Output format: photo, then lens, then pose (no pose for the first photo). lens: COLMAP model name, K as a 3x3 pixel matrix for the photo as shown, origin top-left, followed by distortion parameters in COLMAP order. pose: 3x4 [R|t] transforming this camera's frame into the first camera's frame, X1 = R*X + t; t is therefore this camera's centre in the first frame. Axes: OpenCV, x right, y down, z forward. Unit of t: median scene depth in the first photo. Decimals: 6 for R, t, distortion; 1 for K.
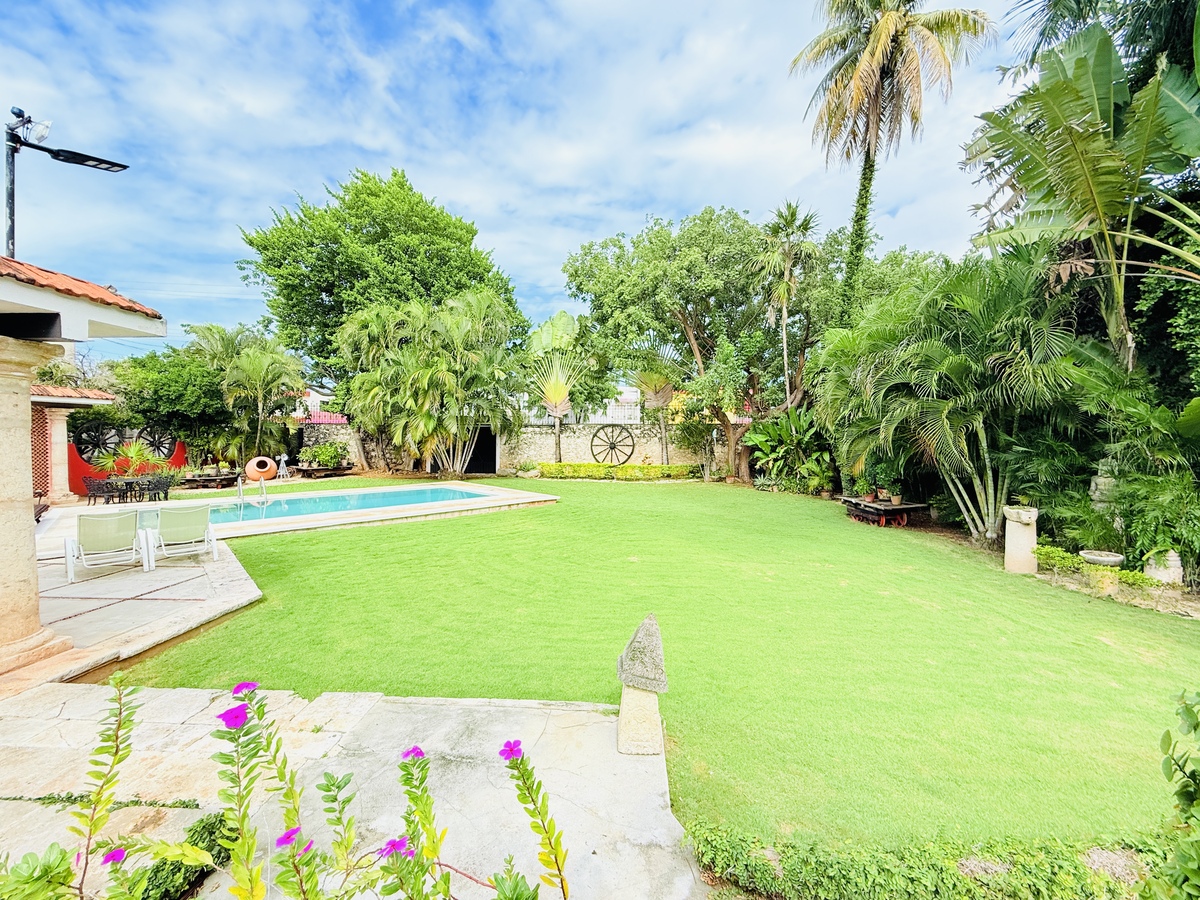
lens RADIAL K [[474.1, 0, 600.0], [0, 474.1, 450.0], [0, 0, 1]] dist [-0.002177, 0.000053]
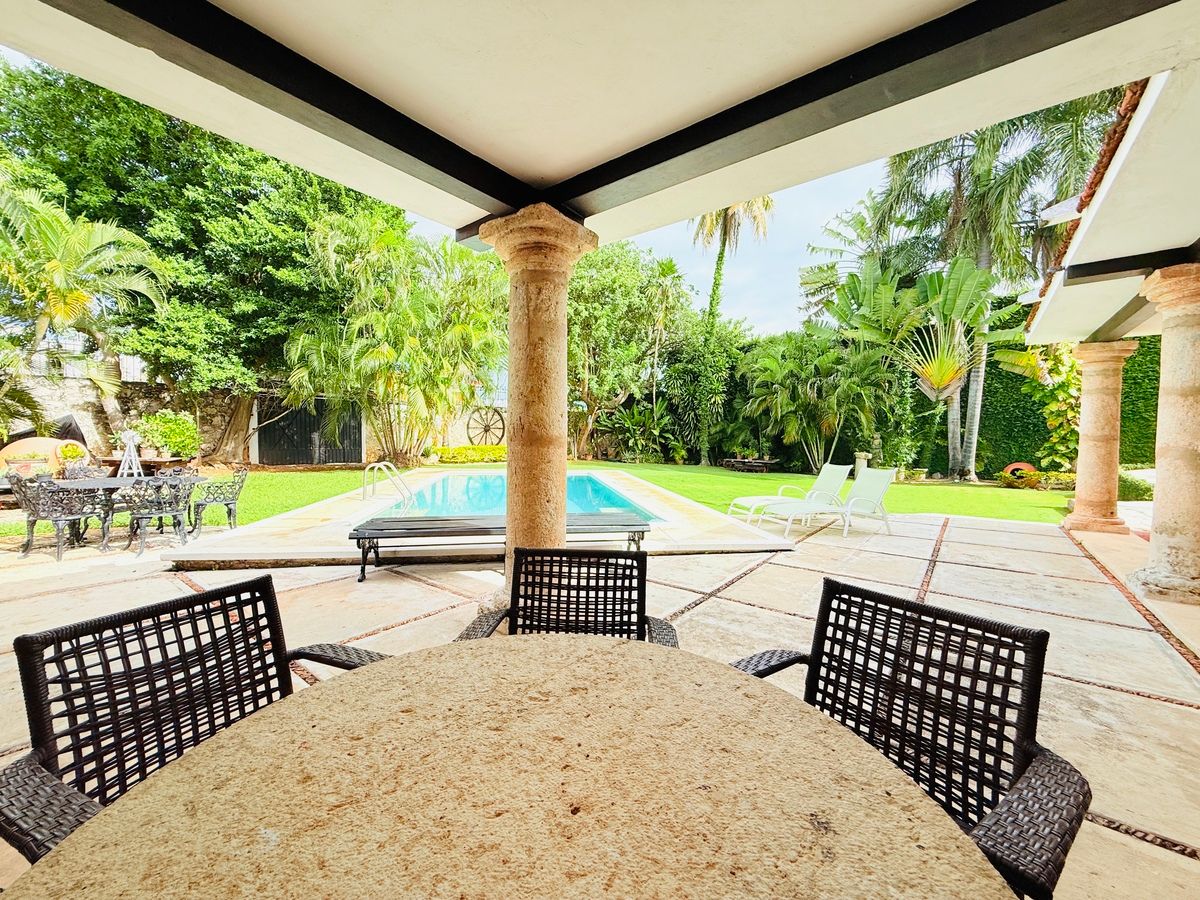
lens RADIAL K [[474.1, 0, 600.0], [0, 474.1, 450.0], [0, 0, 1]] dist [-0.002177, 0.000053]
pose [[0.568006, -0.024798, 0.822651, -0.775364], [0.009135, 0.999674, 0.023827, 0.017516], [-0.822974, -0.006019, 0.568047, 0.321882]]
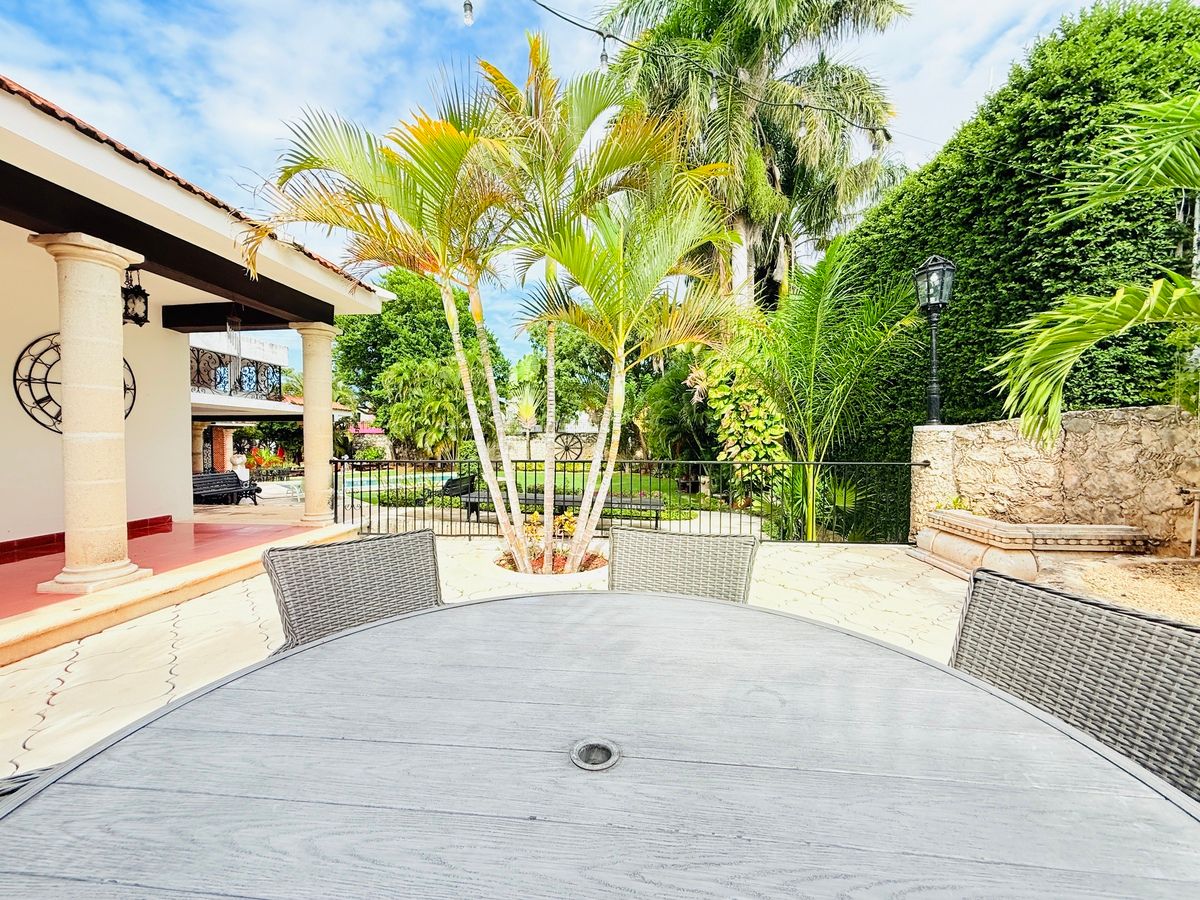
lens RADIAL K [[474.1, 0, 600.0], [0, 474.1, 450.0], [0, 0, 1]] dist [-0.002177, 0.000053]
pose [[0.999681, -0.007291, -0.024192, 0.195717], [0.007130, 0.999952, -0.006741, 0.008841], [0.024240, 0.006566, 0.999685, -0.518110]]
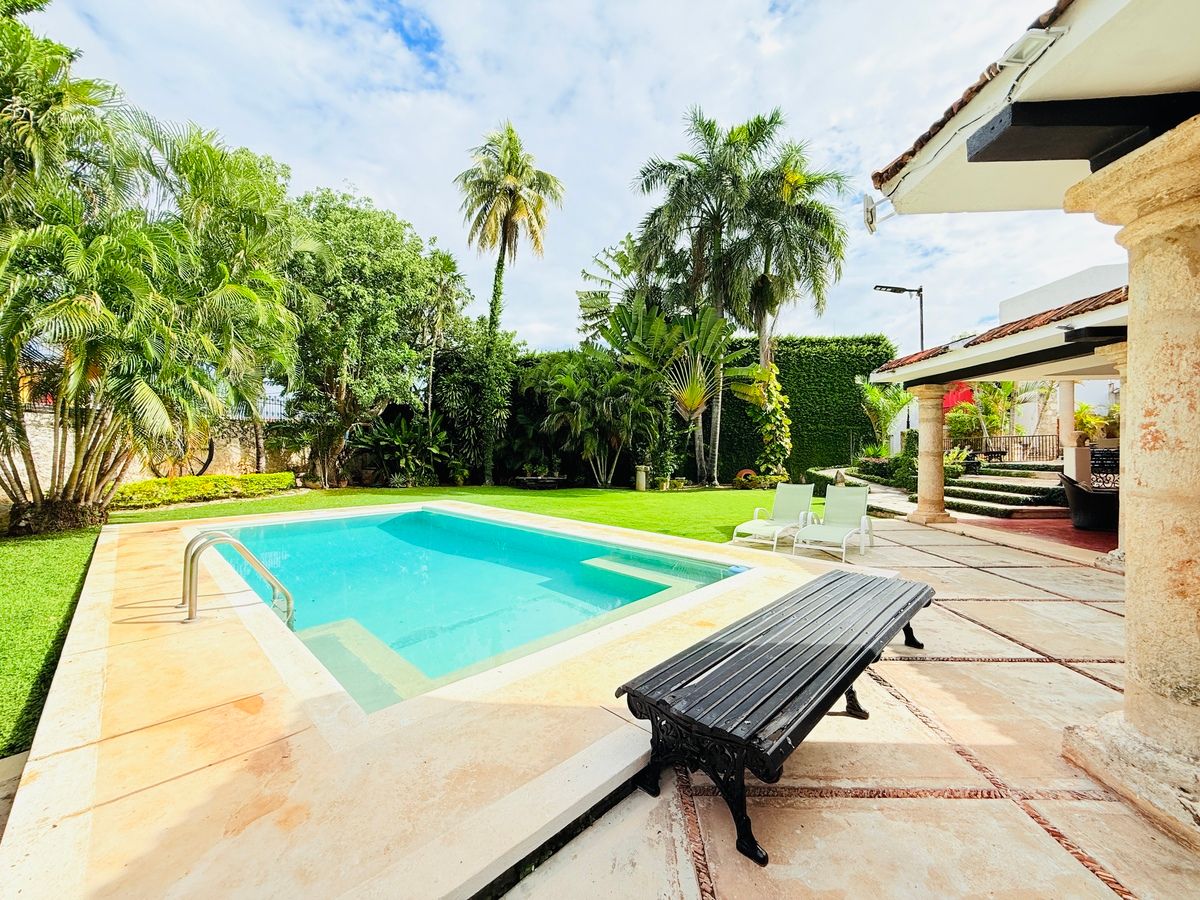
lens RADIAL K [[474.1, 0, 600.0], [0, 474.1, 450.0], [0, 0, 1]] dist [-0.002177, 0.000053]
pose [[-0.027043, -0.006959, 0.999610, -0.748028], [0.027878, 0.999582, 0.007713, 0.003070], [-0.999245, 0.028076, -0.026837, 0.567513]]
